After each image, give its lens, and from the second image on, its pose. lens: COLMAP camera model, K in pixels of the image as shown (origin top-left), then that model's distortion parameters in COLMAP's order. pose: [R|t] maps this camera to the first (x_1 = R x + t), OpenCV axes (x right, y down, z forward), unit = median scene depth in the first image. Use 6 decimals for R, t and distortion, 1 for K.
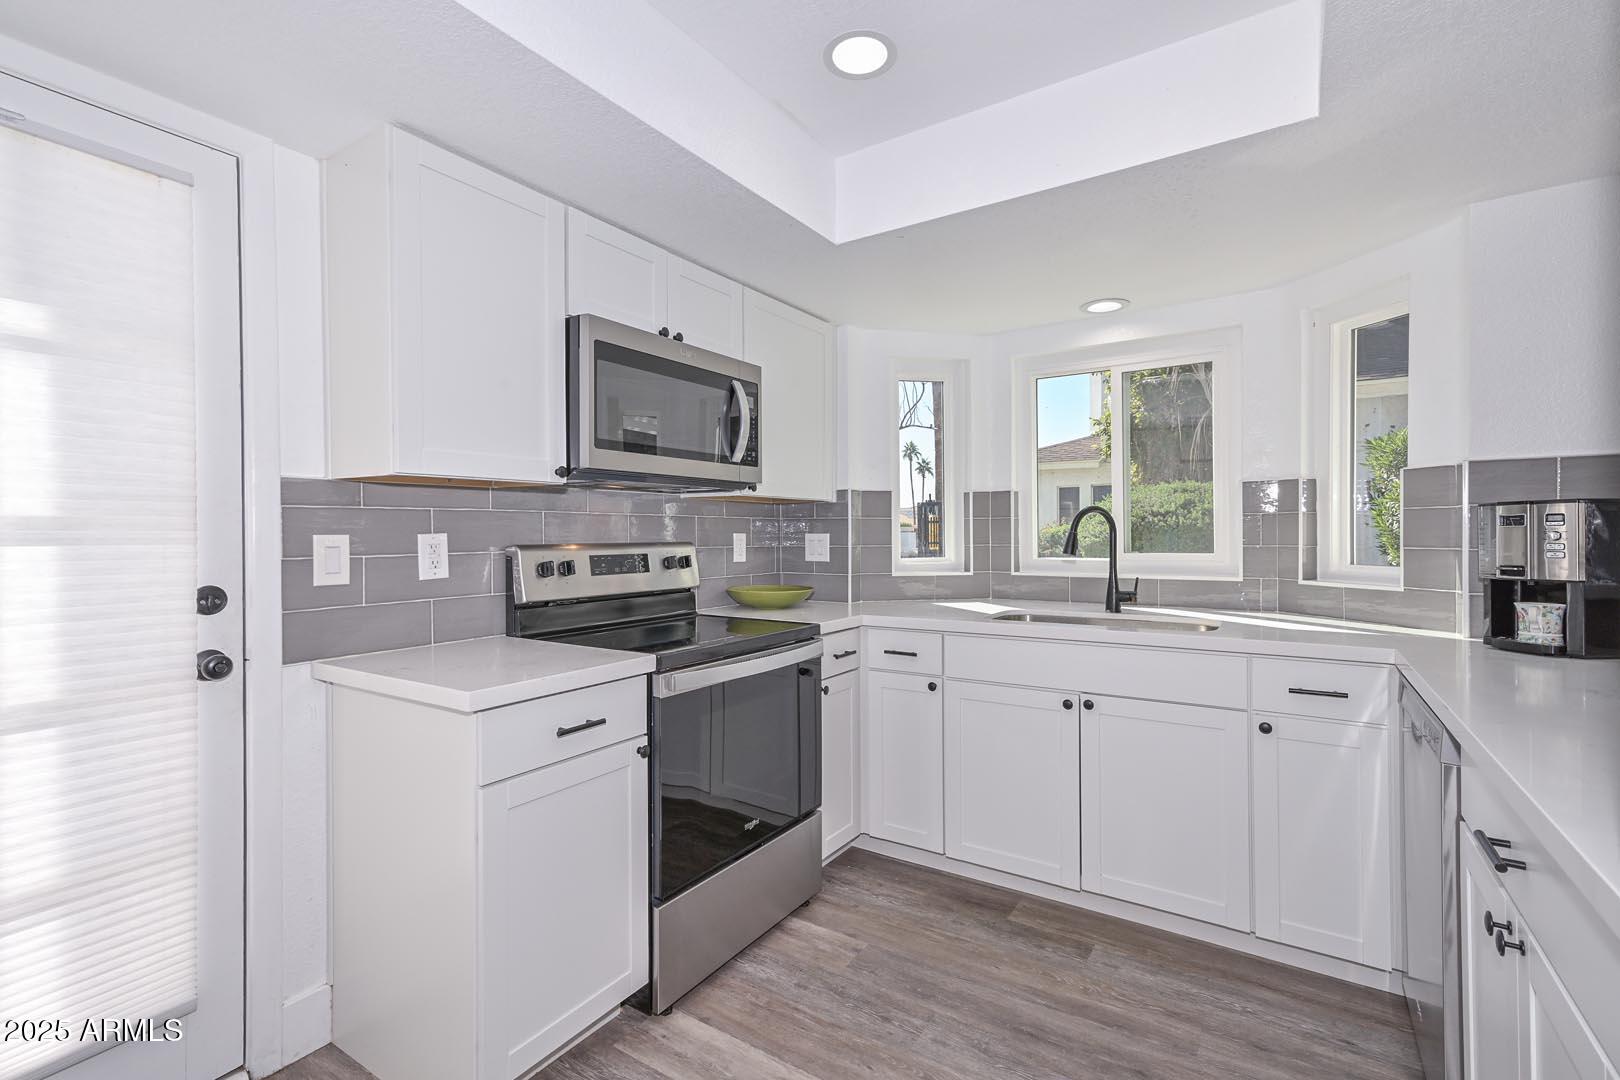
lens RADIAL K [[731.1, 0, 800.0], [0, 731.1, 533.7], [0, 0, 1]] dist [0.016935, 0.000941]
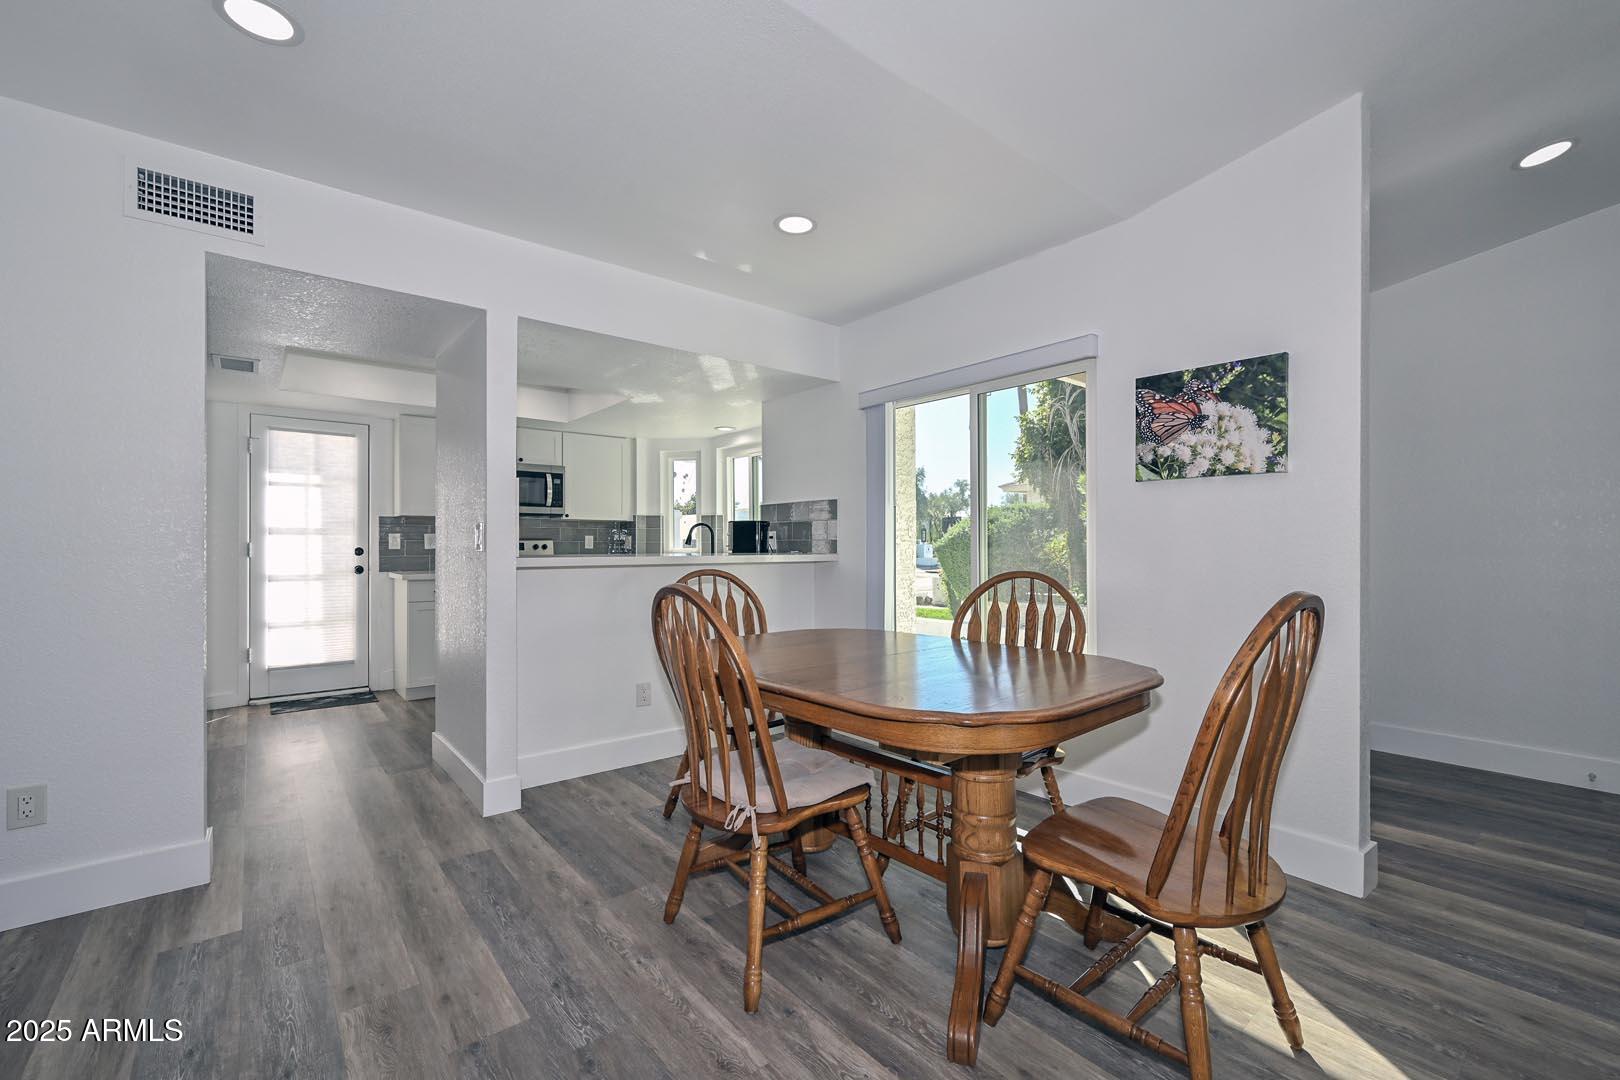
lens RADIAL K [[684.7, 0, 813.3], [0, 684.7, 540.9], [0, 0, 1]] dist [-0.001647, -0.000132]
pose [[0.961034, 0.004415, -0.276395, 2.121157], [-0.004728, 0.999989, -0.000463, 0.027885], [0.276390, 0.001752, 0.961044, -1.496468]]
